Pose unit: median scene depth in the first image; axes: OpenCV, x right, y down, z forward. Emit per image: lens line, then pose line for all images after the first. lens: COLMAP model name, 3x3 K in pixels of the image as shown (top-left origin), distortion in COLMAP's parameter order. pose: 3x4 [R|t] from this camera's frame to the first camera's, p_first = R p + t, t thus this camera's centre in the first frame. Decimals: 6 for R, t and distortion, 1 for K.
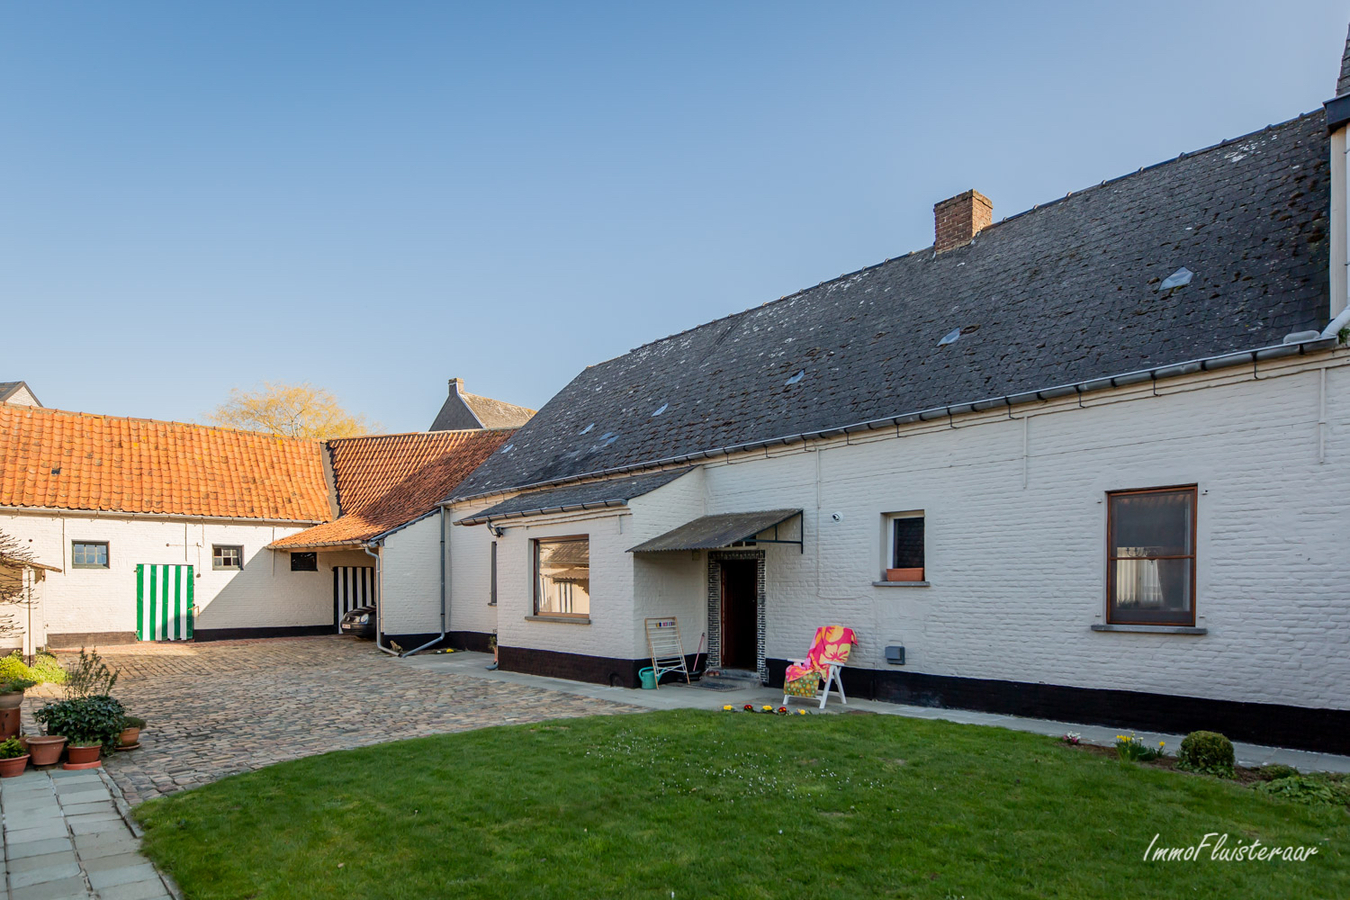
lens RADIAL K [[736.2, 0, 704.5], [0, 736.2, 592.4], [0, 0, 1]] dist [0.000373, -0.000201]
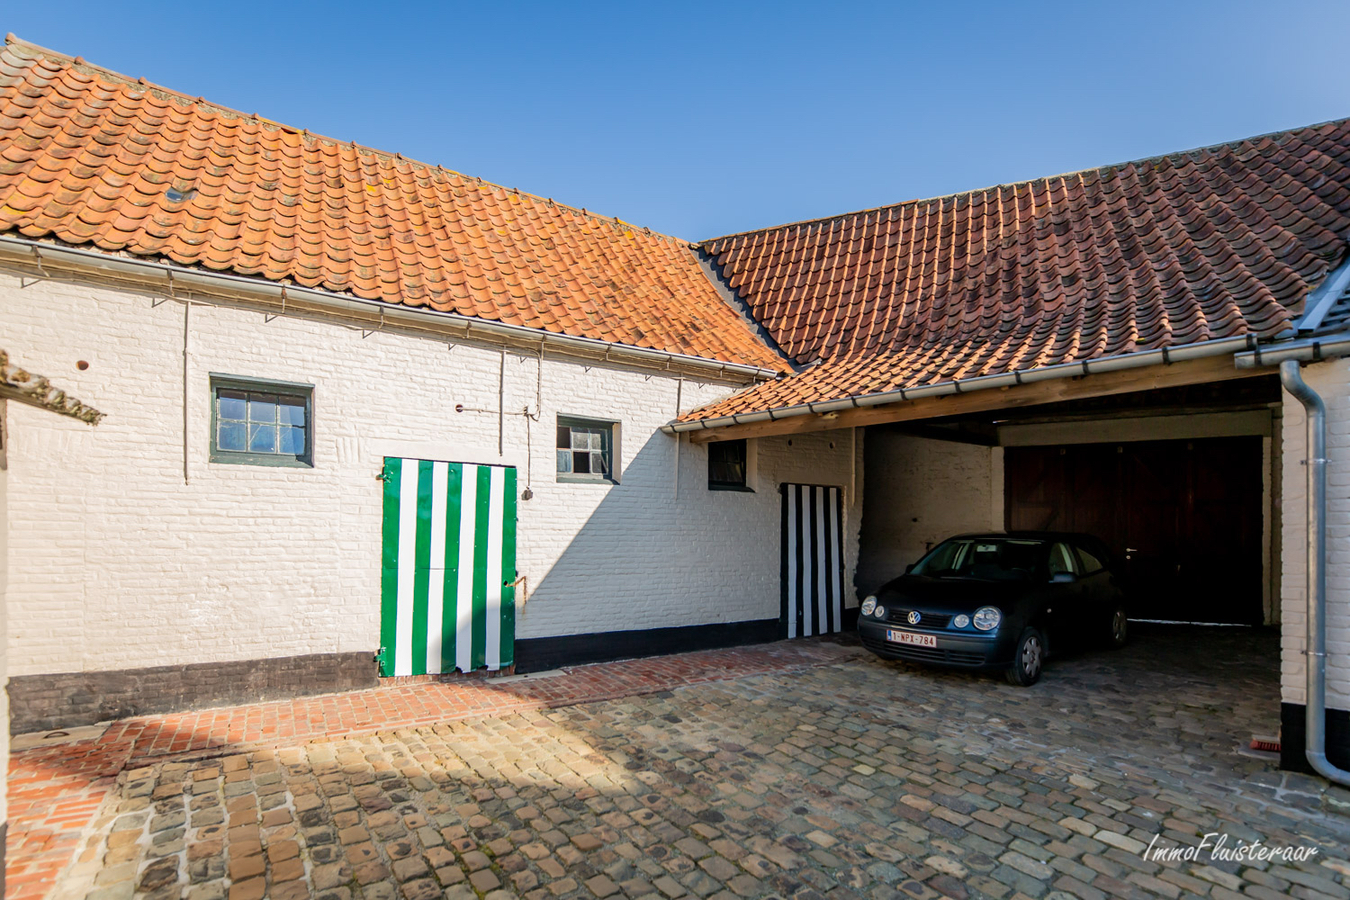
lens RADIAL K [[635.4, 0, 685.5], [0, 635.4, 530.2], [0, 0, 1]] dist [-0.001271, -0.000362]
pose [[0.991318, 0.008273, -0.131225, -0.630624], [-0.010525, 0.999809, -0.016471, -0.000447], [0.131064, 0.017709, 0.991216, 0.771383]]
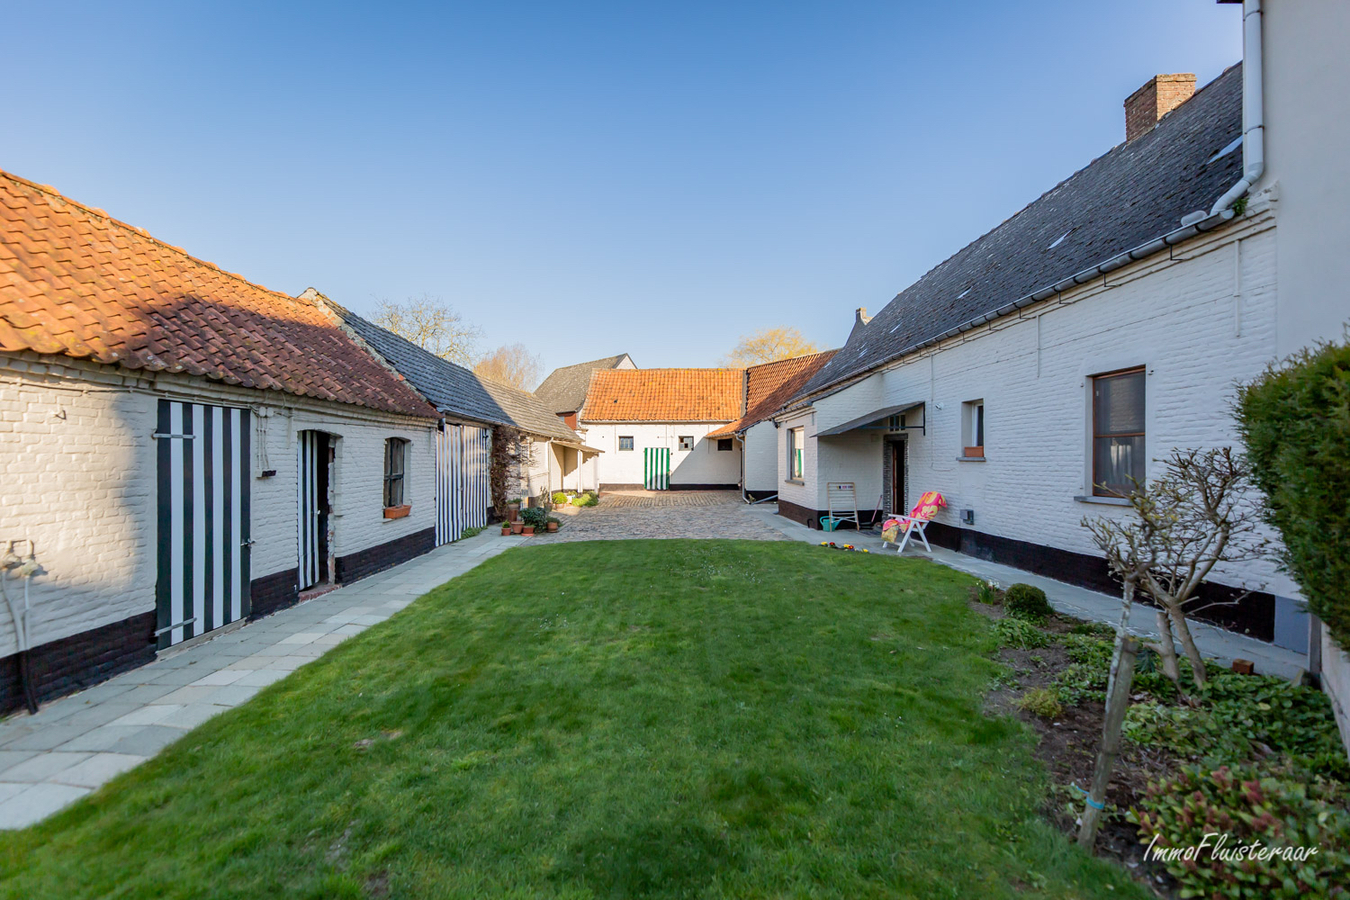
lens RADIAL K [[575.7, 0, 680.8], [0, 575.7, 455.9], [0, 0, 1]] dist [-0.003080, -0.000083]
pose [[0.739699, -0.002143, -0.672935, 0.302598], [-0.008404, 0.999888, -0.012422, -0.000443], [0.672886, 0.014844, 0.739597, -0.023074]]
